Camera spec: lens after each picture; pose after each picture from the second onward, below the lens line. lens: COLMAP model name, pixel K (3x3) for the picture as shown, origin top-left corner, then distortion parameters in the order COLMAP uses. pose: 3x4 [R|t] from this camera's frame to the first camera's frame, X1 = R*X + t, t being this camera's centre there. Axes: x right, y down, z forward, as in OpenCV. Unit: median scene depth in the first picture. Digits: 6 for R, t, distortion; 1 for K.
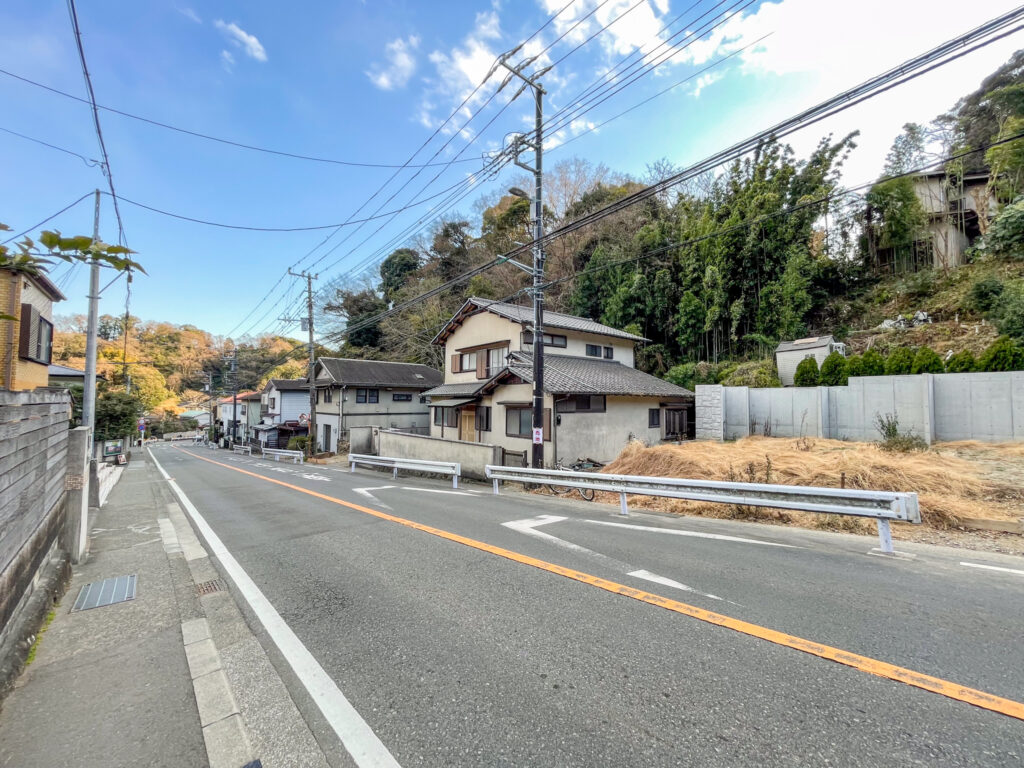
lens RADIAL K [[411.7, 0, 512.0], [0, 411.7, 384.0], [0, 0, 1]] dist [-0.000262, -0.002275]
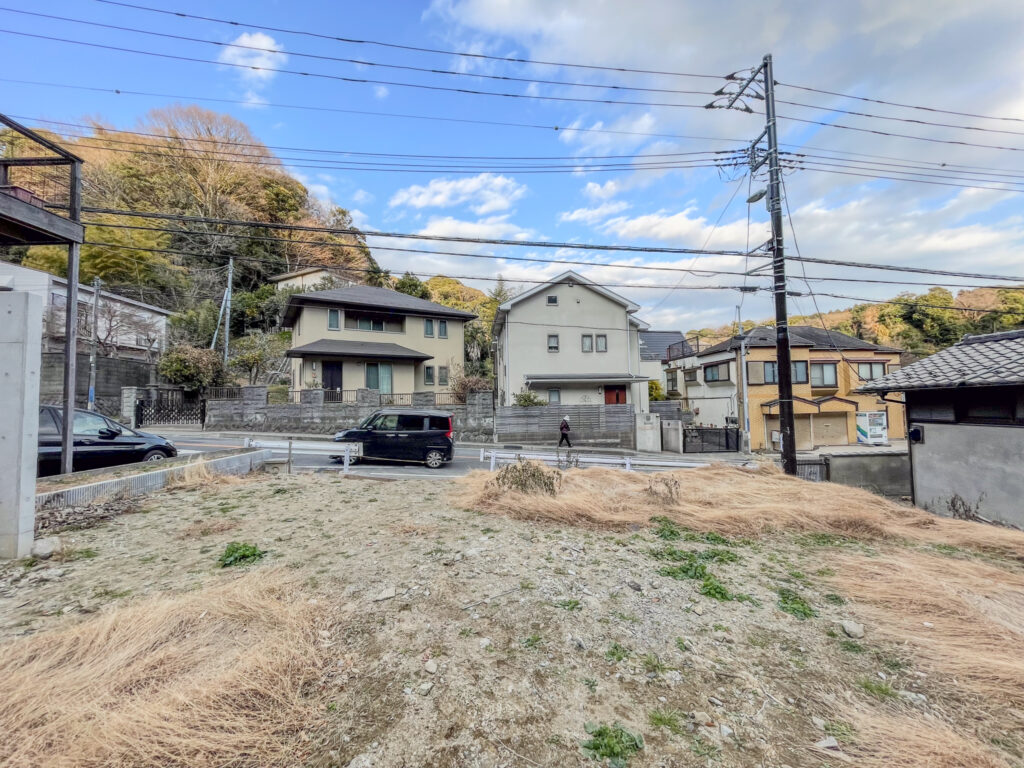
lens RADIAL K [[413.5, 0, 514.5], [0, 413.5, 381.8], [0, 0, 1]] dist [0.000985, -0.000453]
pose [[-0.598894, -0.039429, -0.799857, 0.766839], [0.046232, 0.995419, -0.083685, 0.028136], [0.799493, -0.087098, -0.594328, 0.714541]]
